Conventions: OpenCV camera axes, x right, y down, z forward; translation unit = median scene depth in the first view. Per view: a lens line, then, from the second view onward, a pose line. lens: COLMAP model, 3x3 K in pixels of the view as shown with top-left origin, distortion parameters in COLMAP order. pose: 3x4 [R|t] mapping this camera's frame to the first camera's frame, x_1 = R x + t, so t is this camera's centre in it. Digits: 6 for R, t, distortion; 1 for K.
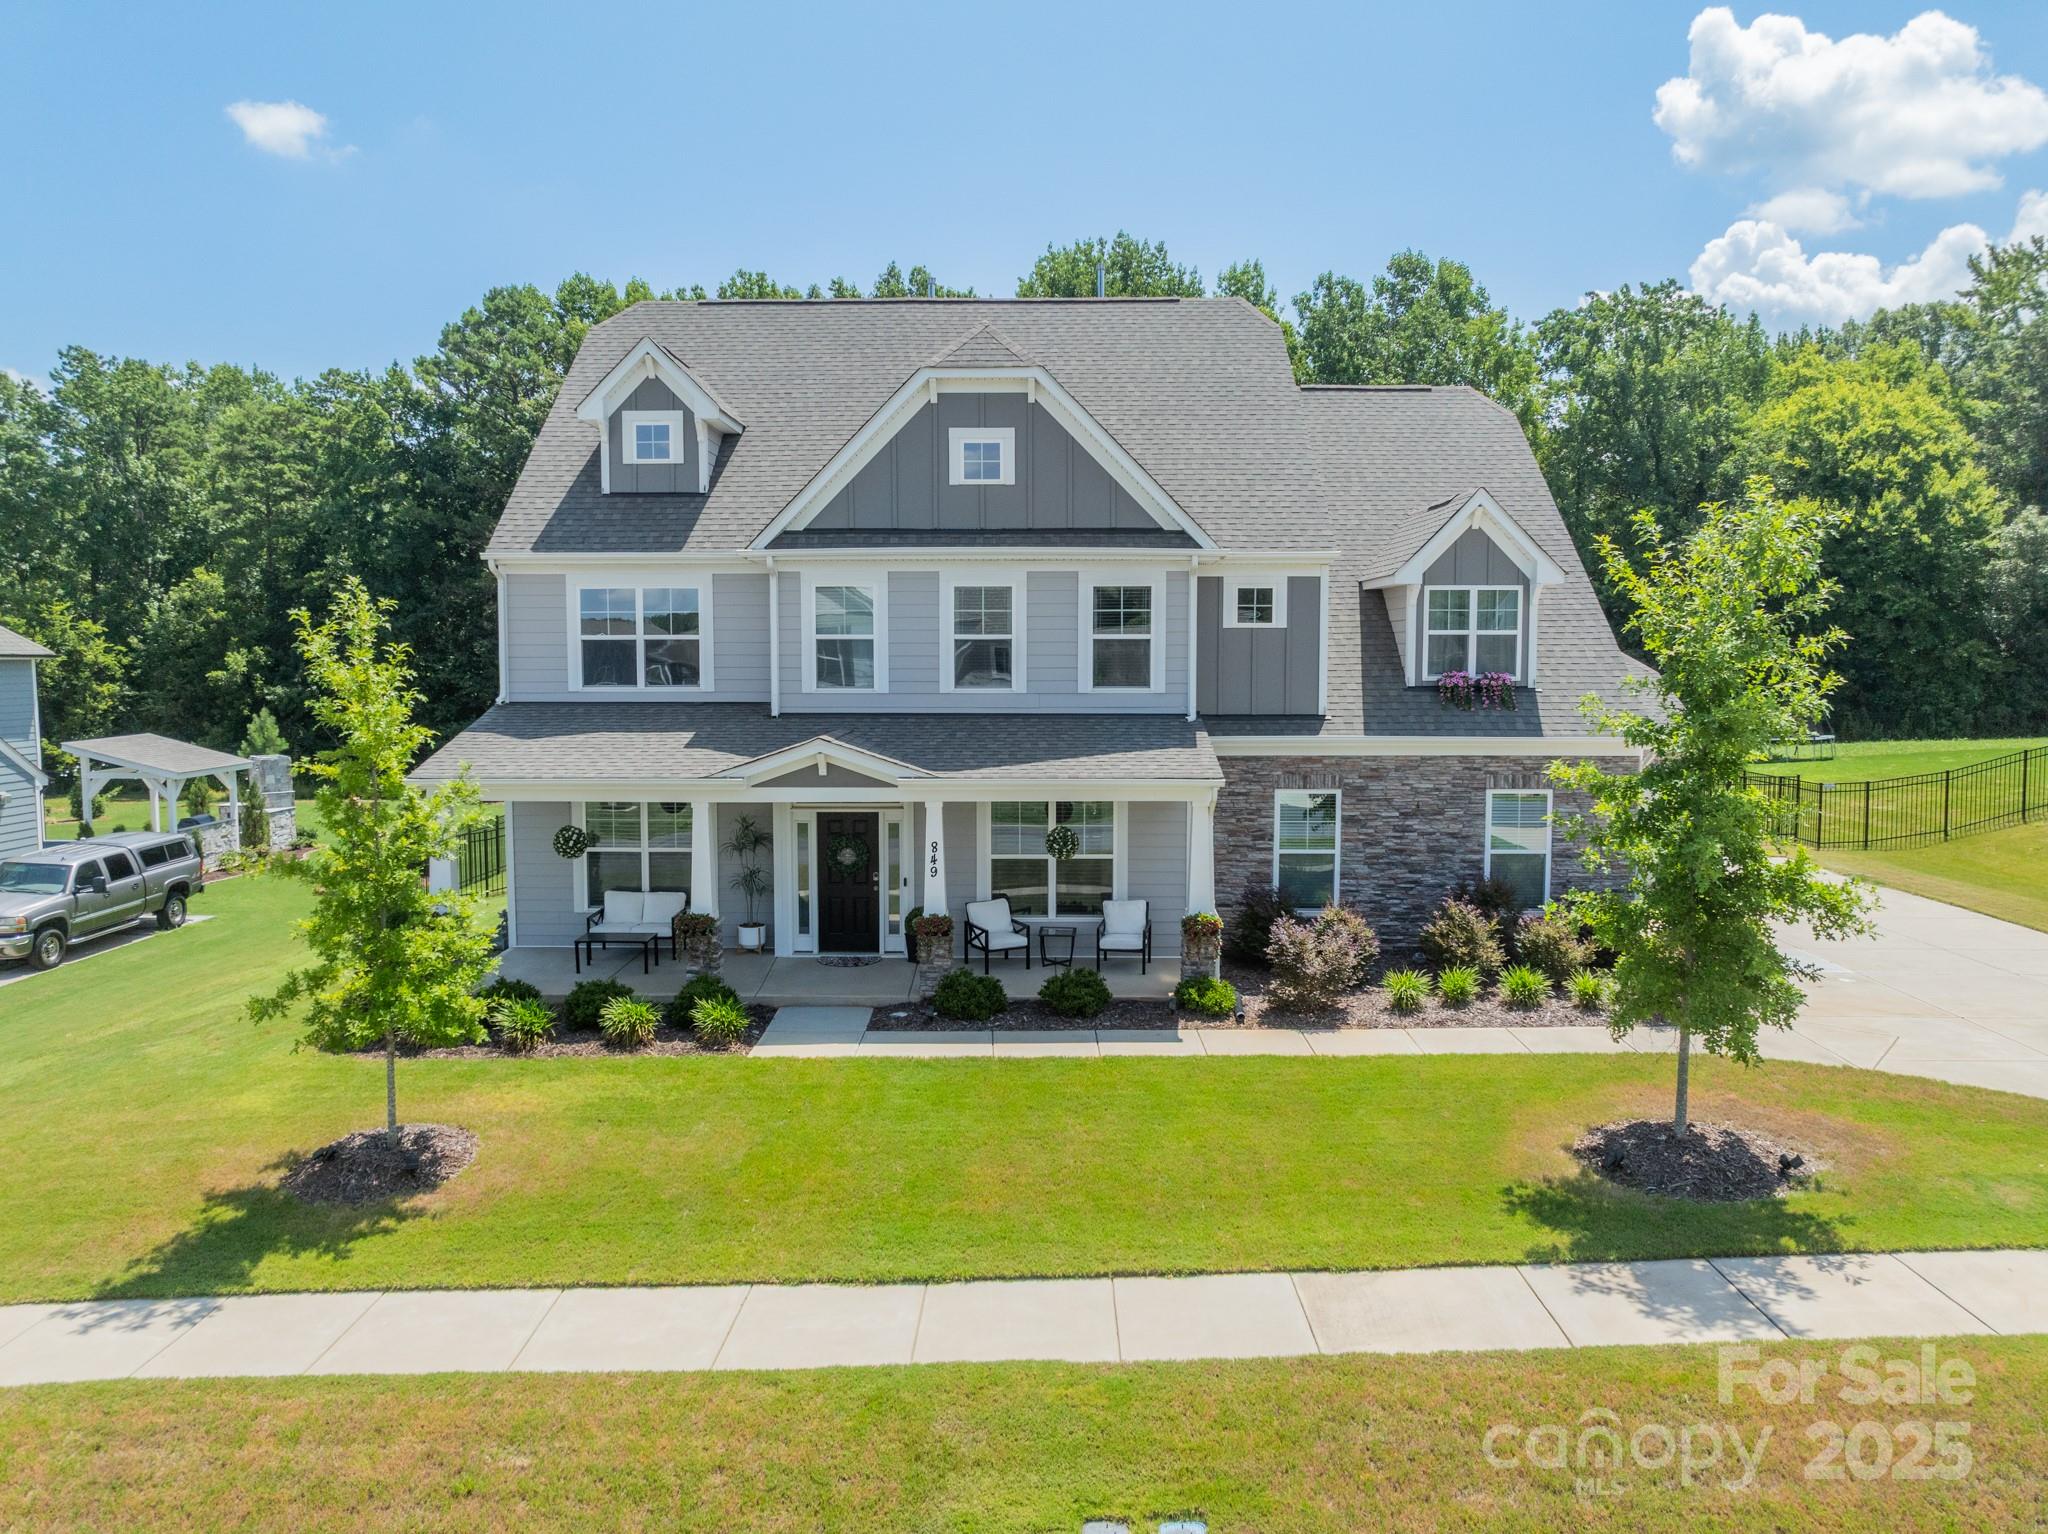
lens RADIAL K [[1468.4, 0, 1024.0], [0, 1468.4, 767.0], [0, 0, 1]] dist [-0.041990, 0.009941]
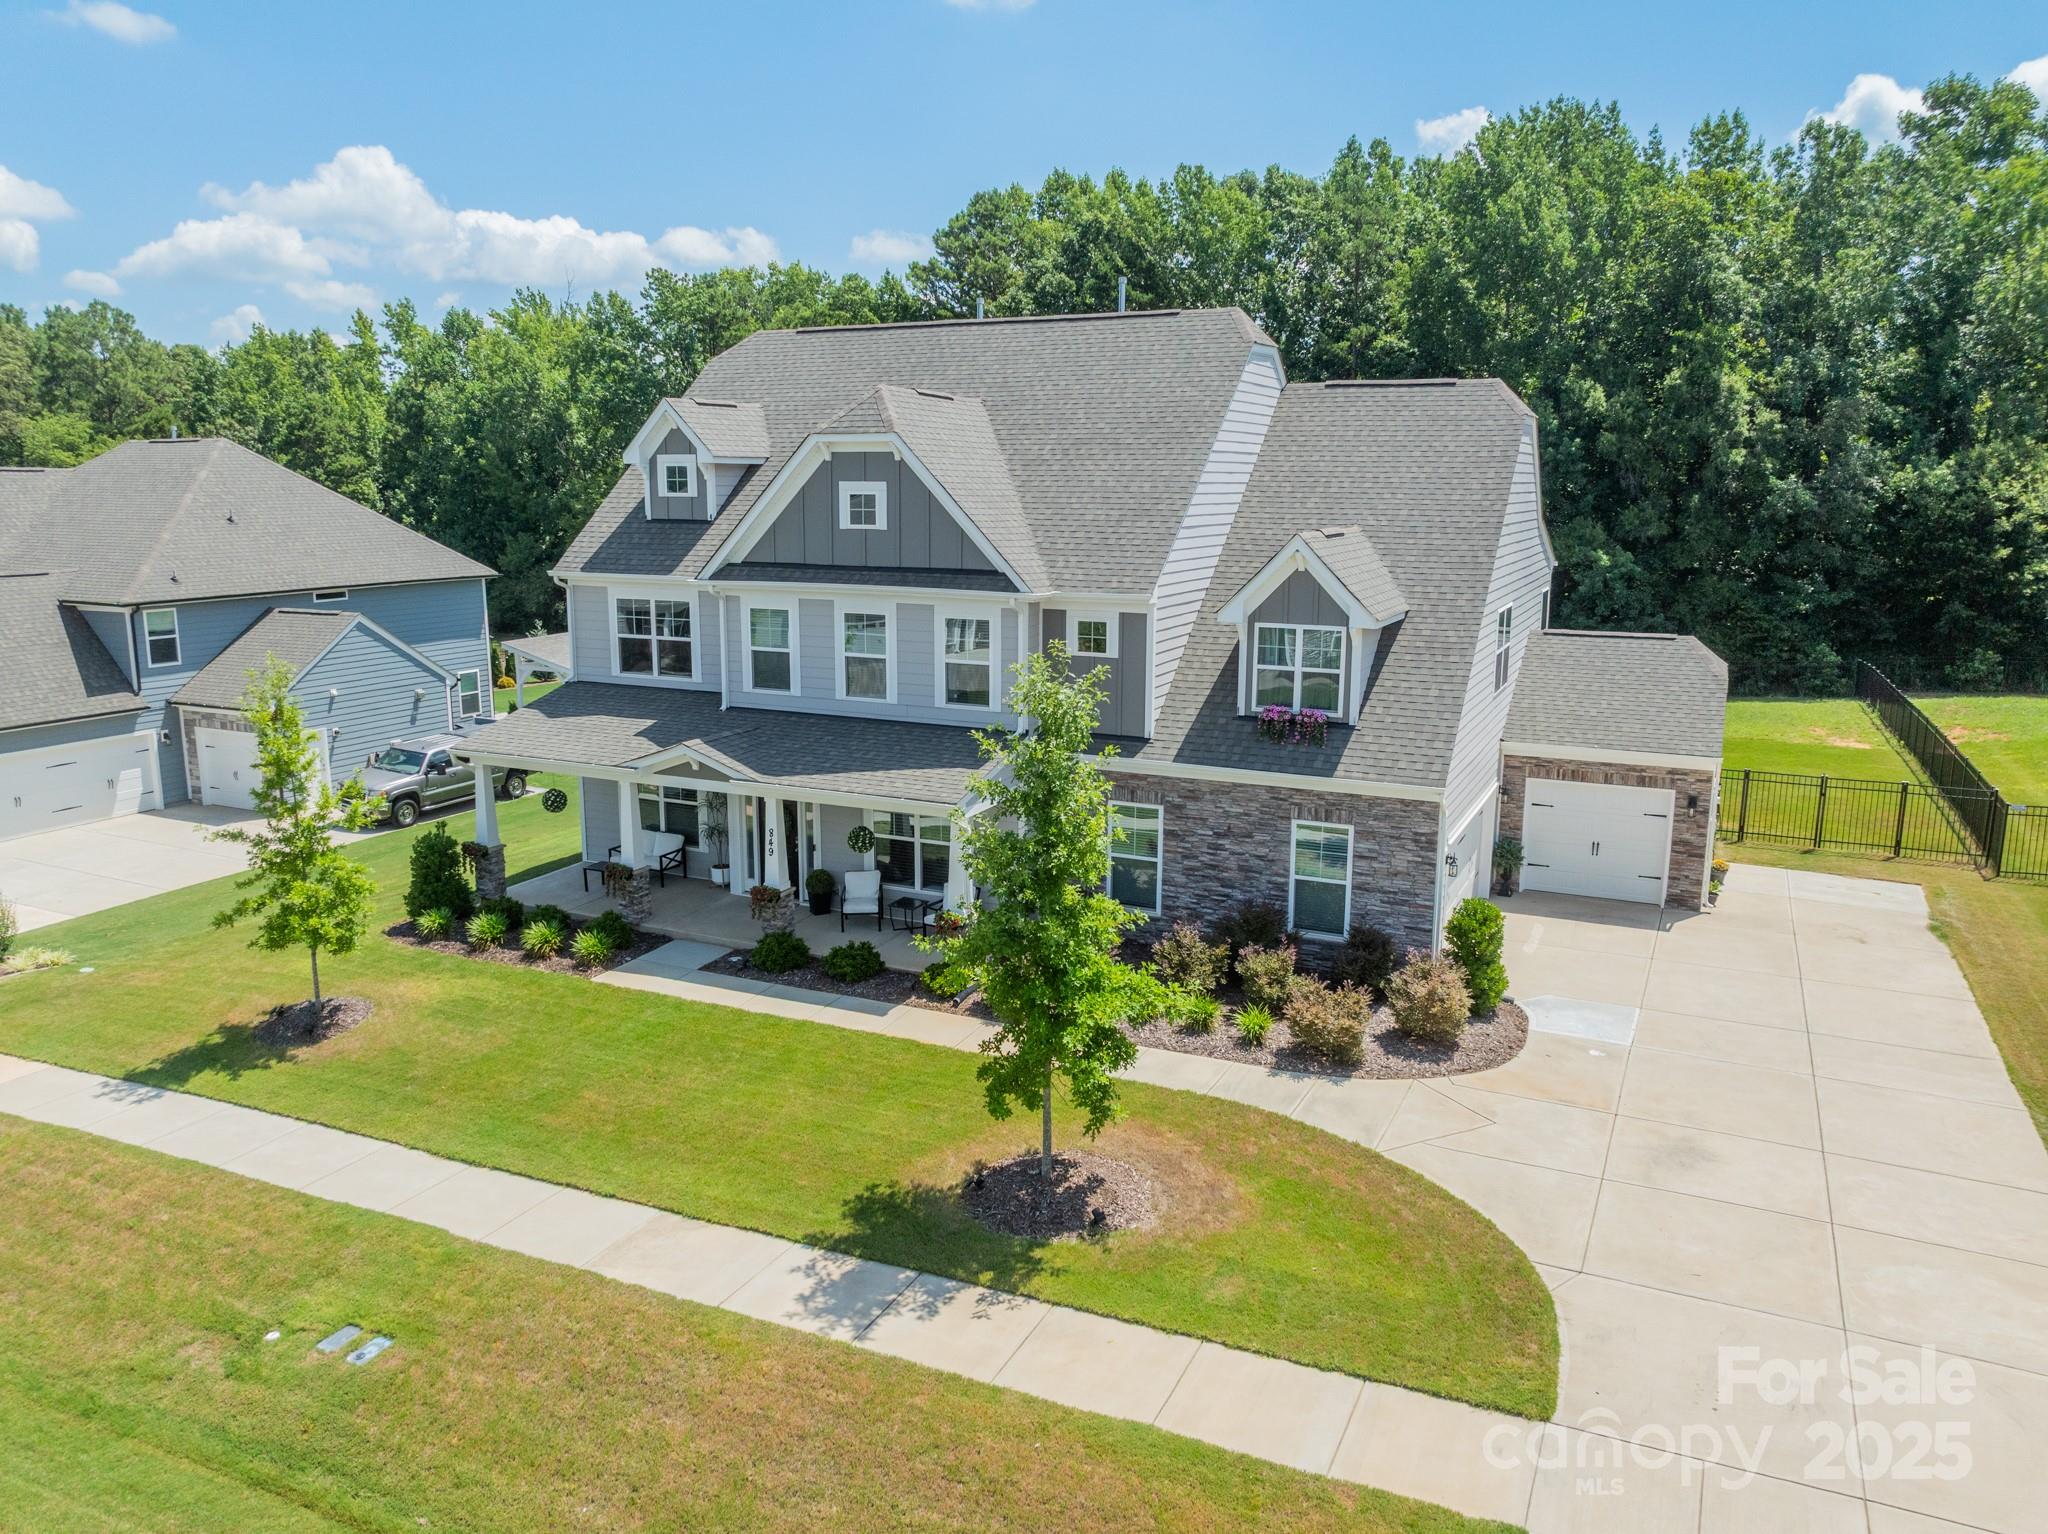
lens RADIAL K [[1483.3, 0, 1024.0], [0, 1483.3, 767.0], [0, 0, 1]] dist [-0.048438, 0.005318]
pose [[0.905453, 0.085518, -0.415743, 0.590269], [-0.038041, 0.991901, 0.121184, -0.146824], [0.422739, -0.093911, 0.901373, -0.050442]]
